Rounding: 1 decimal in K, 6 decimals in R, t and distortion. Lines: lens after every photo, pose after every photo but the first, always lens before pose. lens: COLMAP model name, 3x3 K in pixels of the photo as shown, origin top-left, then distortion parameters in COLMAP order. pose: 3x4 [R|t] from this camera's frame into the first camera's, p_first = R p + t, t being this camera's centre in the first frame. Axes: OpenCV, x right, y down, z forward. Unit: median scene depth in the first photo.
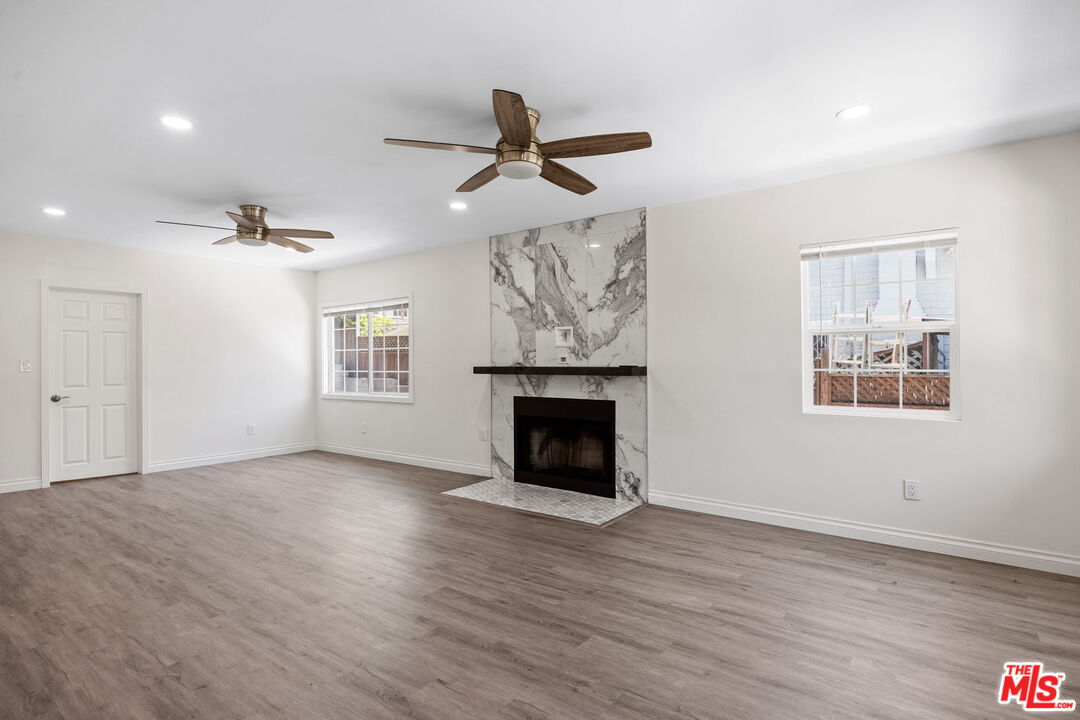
lens RADIAL K [[533.7, 0, 545.4], [0, 533.7, 359.3], [0, 0, 1]] dist [-0.012494, -0.000364]
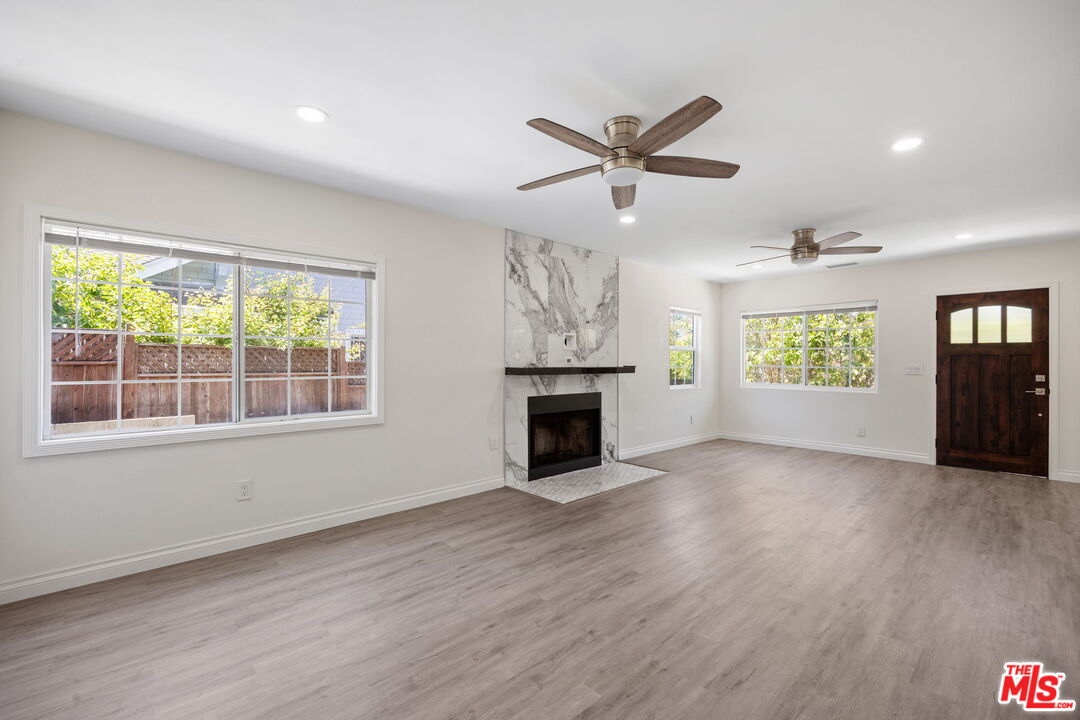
lens RADIAL K [[474.4, 0, 532.8], [0, 474.4, 359.2], [0, 0, 1]] dist [-0.004873, -0.000354]
pose [[0.185057, 0.010284, 0.982674, -1.016868], [-0.007804, 0.999929, -0.008995, 0.006562], [-0.982697, -0.006004, 0.185124, 0.894146]]
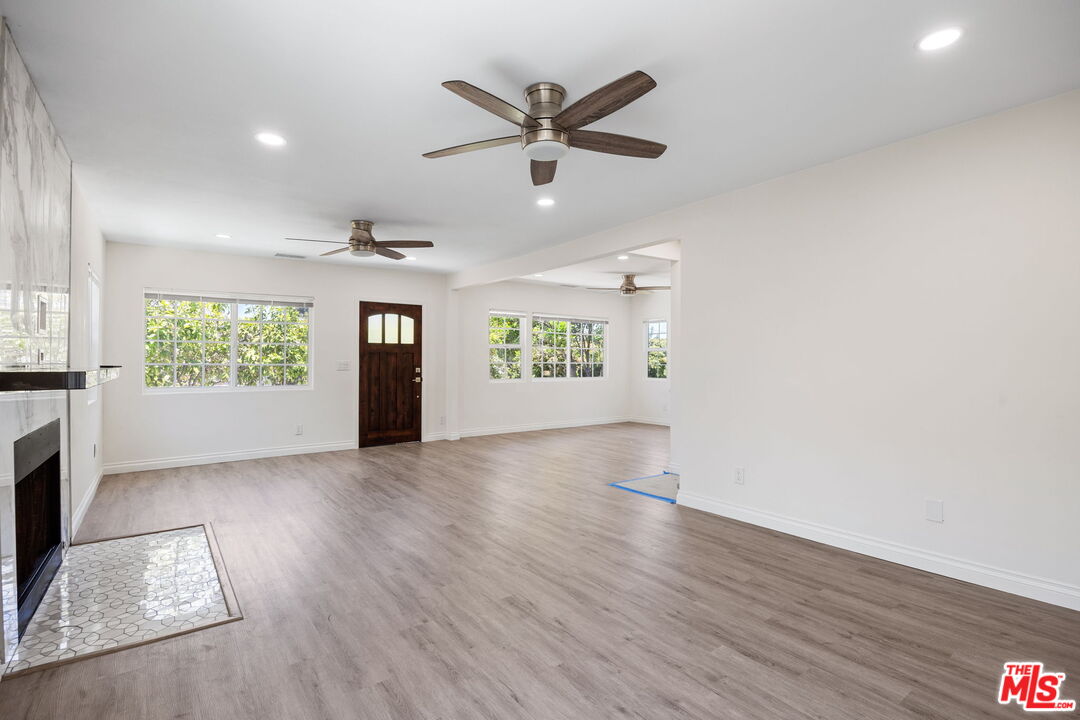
lens RADIAL K [[533.7, 0, 545.4], [0, 533.7, 359.3], [0, 0, 1]] dist [-0.012494, -0.000364]
pose [[-0.968844, 0.006100, 0.247596, -0.581858], [0.004842, 0.999972, -0.005689, 0.008422], [-0.247624, -0.004313, -0.968847, 1.446659]]
